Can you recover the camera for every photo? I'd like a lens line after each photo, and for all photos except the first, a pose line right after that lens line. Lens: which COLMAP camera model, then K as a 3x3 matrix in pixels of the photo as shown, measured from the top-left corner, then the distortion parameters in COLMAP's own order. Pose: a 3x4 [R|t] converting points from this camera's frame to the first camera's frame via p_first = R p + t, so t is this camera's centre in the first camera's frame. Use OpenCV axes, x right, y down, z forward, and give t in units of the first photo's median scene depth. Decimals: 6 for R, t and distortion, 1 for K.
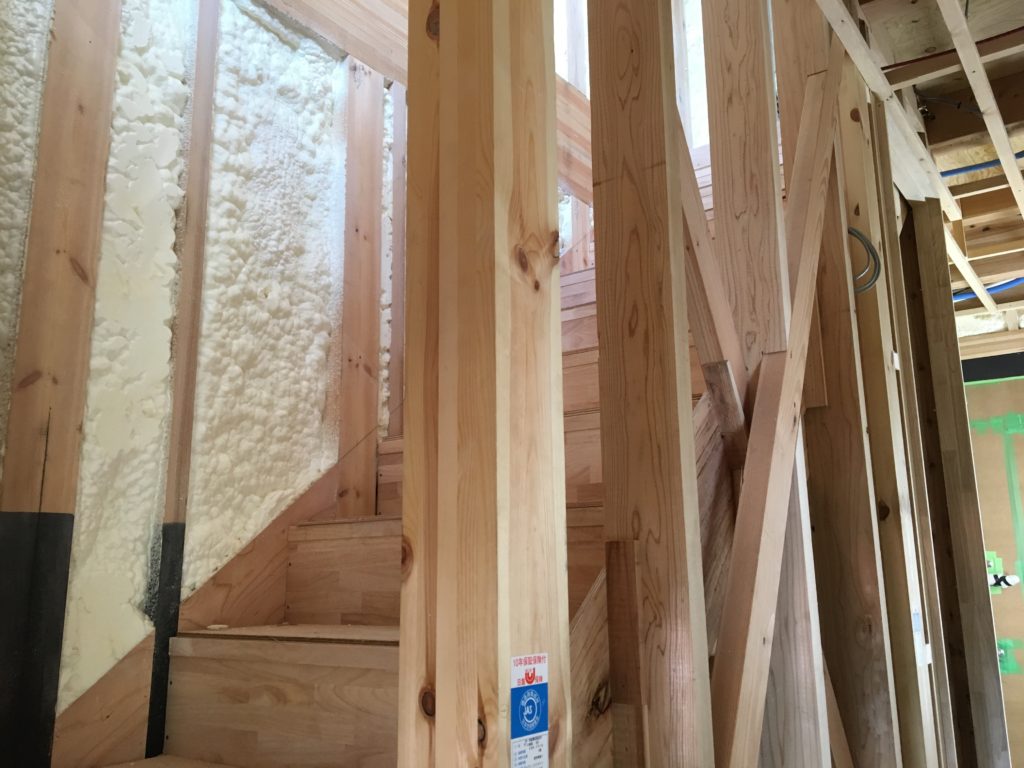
lens RADIAL K [[864.9, 0, 515.0], [0, 864.9, 391.1], [0, 0, 1]] dist [0.058232, -0.088307]
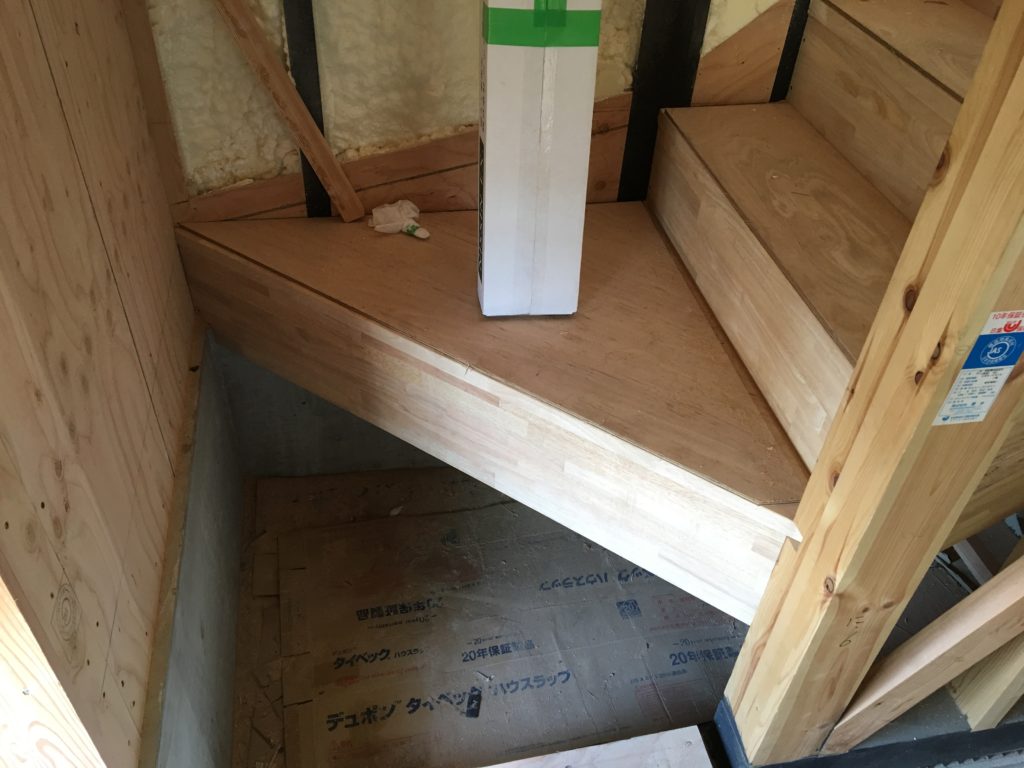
lens RADIAL K [[864.9, 0, 516.3], [0, 864.9, 379.5], [0, 0, 1]] dist [0.058232, -0.088307]
pose [[0.724691, 0.490925, -0.483545, 0.114144], [0.084736, 0.632916, 0.769569, -0.436071], [0.683845, -0.598673, 0.417069, 0.137147]]
